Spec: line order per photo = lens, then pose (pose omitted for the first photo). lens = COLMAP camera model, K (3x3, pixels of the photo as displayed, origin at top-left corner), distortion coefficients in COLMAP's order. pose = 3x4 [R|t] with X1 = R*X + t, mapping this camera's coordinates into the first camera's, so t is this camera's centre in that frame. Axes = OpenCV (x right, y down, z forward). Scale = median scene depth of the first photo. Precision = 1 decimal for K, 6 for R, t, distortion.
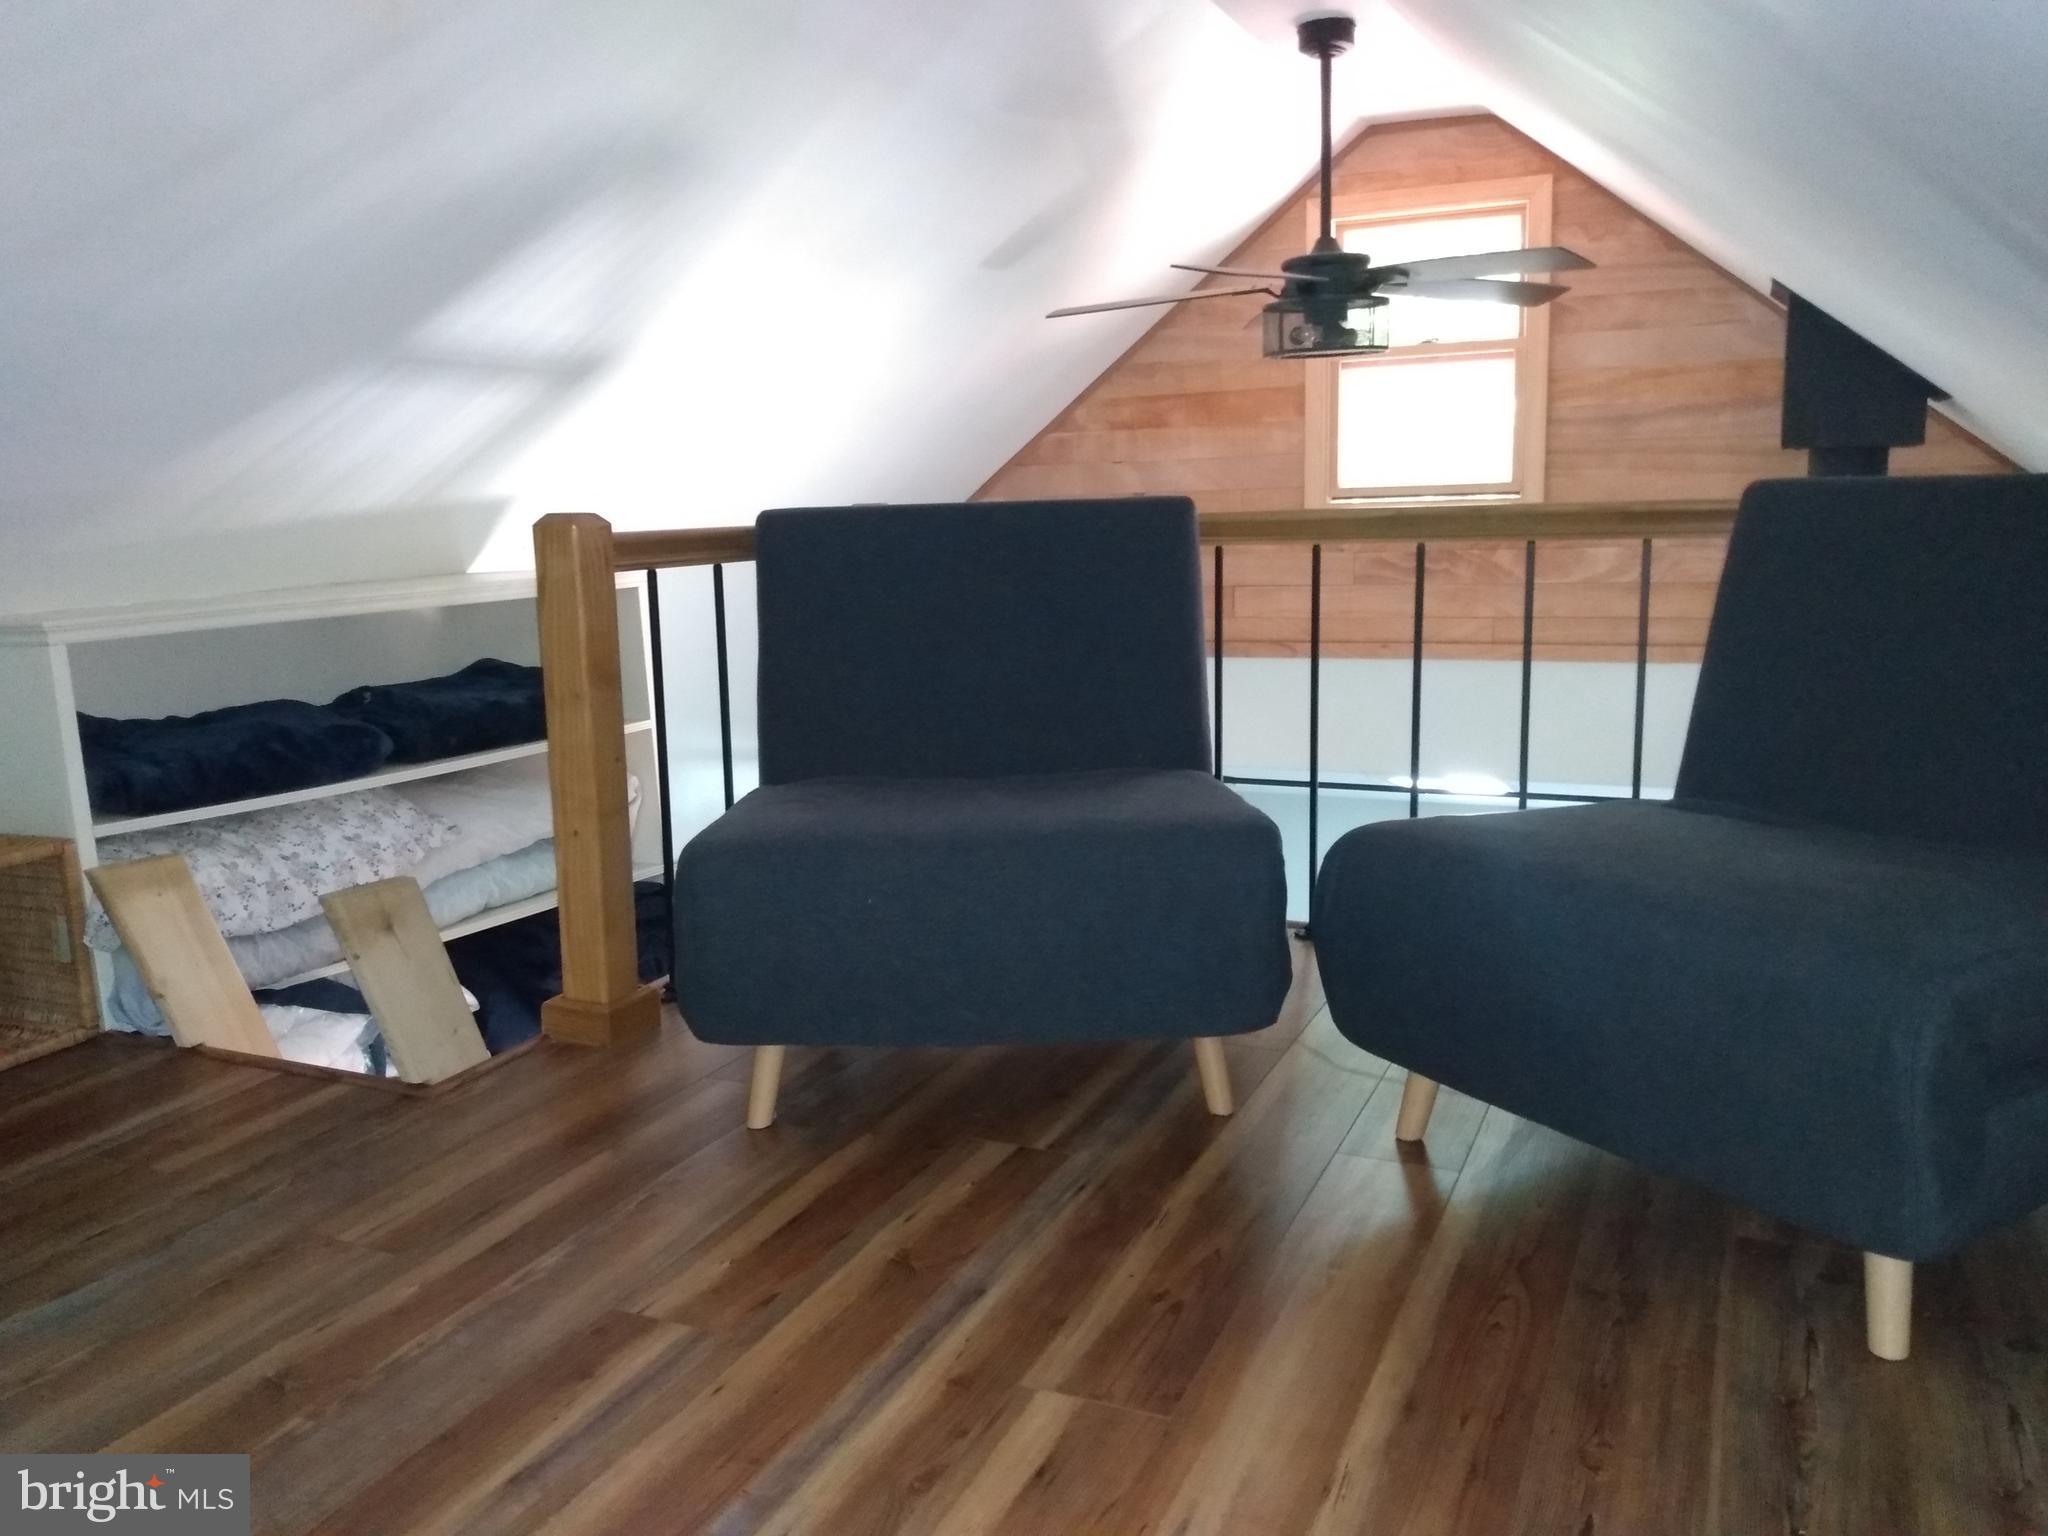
lens RADIAL K [[1586.7, 0, 1021.4], [0, 1586.7, 749.0], [0, 0, 1]] dist [0.027144, -0.075978]
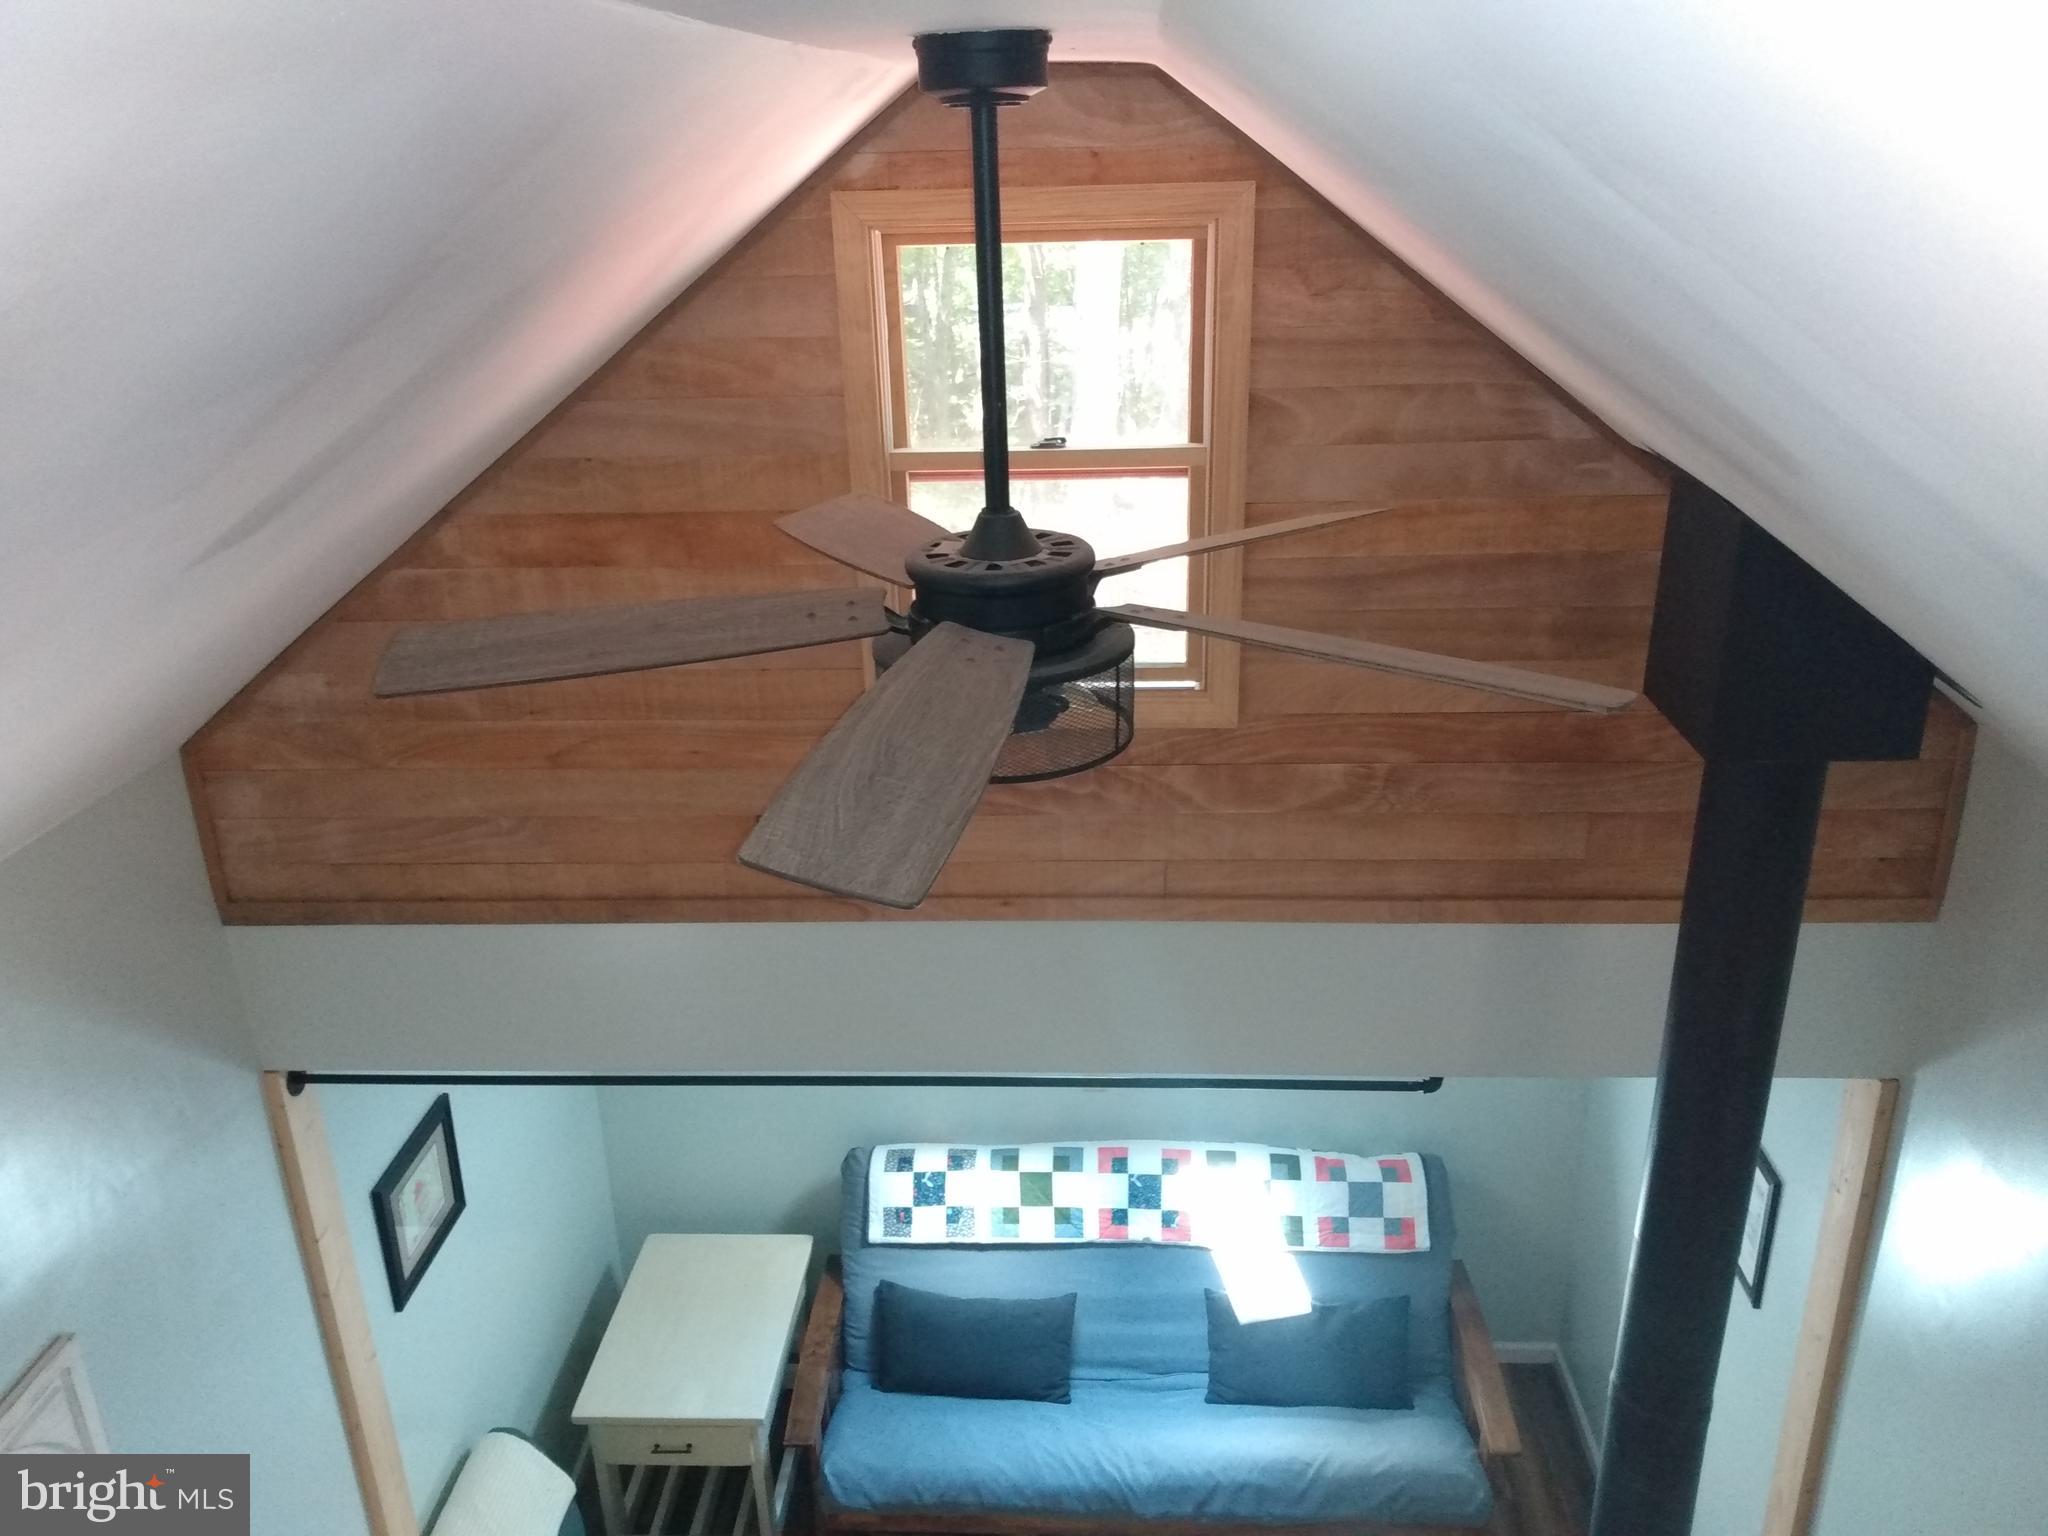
lens RADIAL K [[1586.7, 0, 1030.8], [0, 1586.7, 733.7], [0, 0, 1]] dist [0.027144, -0.075978]
pose [[0.923518, -0.135536, 0.358811, 0.017678], [0.057277, 0.973729, 0.220390, -0.279784], [-0.379255, -0.182982, 0.907019, 0.434623]]
